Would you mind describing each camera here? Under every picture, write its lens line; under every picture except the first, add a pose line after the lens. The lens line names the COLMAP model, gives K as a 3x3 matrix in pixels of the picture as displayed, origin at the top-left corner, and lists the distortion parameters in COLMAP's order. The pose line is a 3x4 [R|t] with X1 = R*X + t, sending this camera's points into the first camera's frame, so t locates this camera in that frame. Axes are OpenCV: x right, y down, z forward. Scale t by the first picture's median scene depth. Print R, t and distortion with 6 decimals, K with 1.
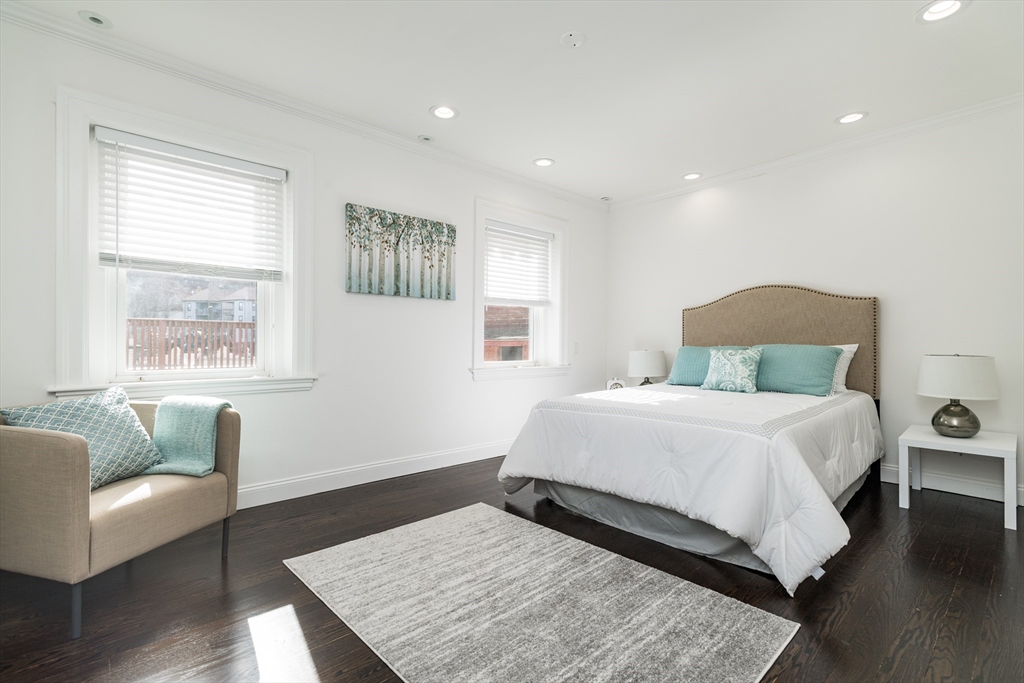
lens RADIAL K [[476.9, 0, 513.0], [0, 476.9, 333.2], [0, 0, 1]] dist [0.021146, 0.000439]
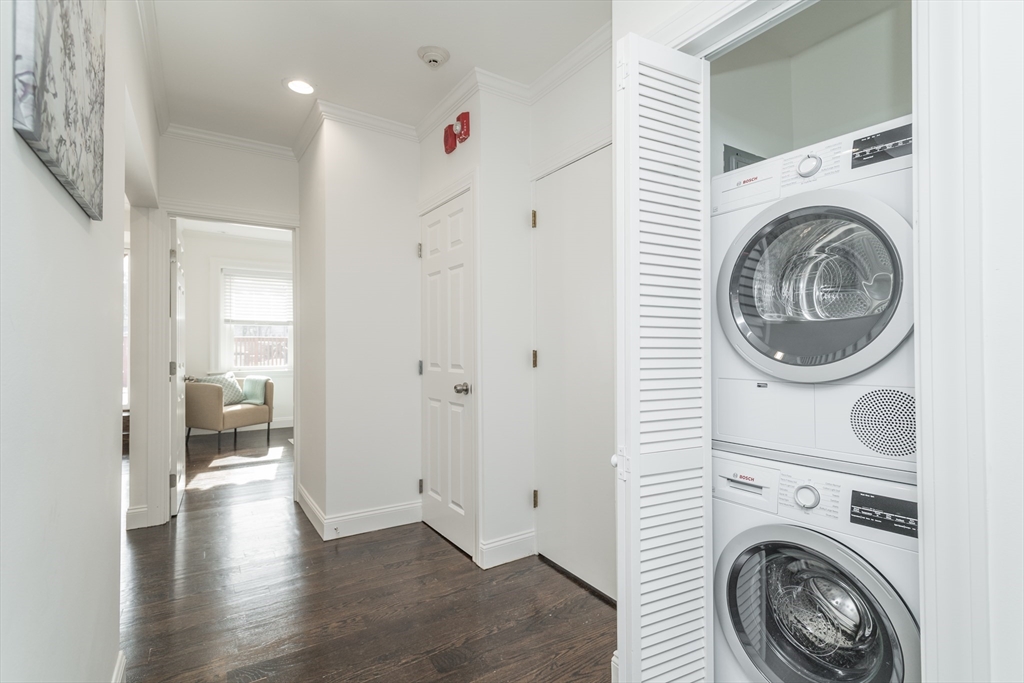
lens RADIAL K [[476.9, 0, 512.6], [0, 476.9, 345.3], [0, 0, 1]] dist [0.021146, 0.000439]
pose [[0.986567, -0.003480, -0.163319, 1.128875], [0.004906, 0.999953, 0.008331, -0.049625], [0.163282, -0.009020, 0.986538, -1.335670]]
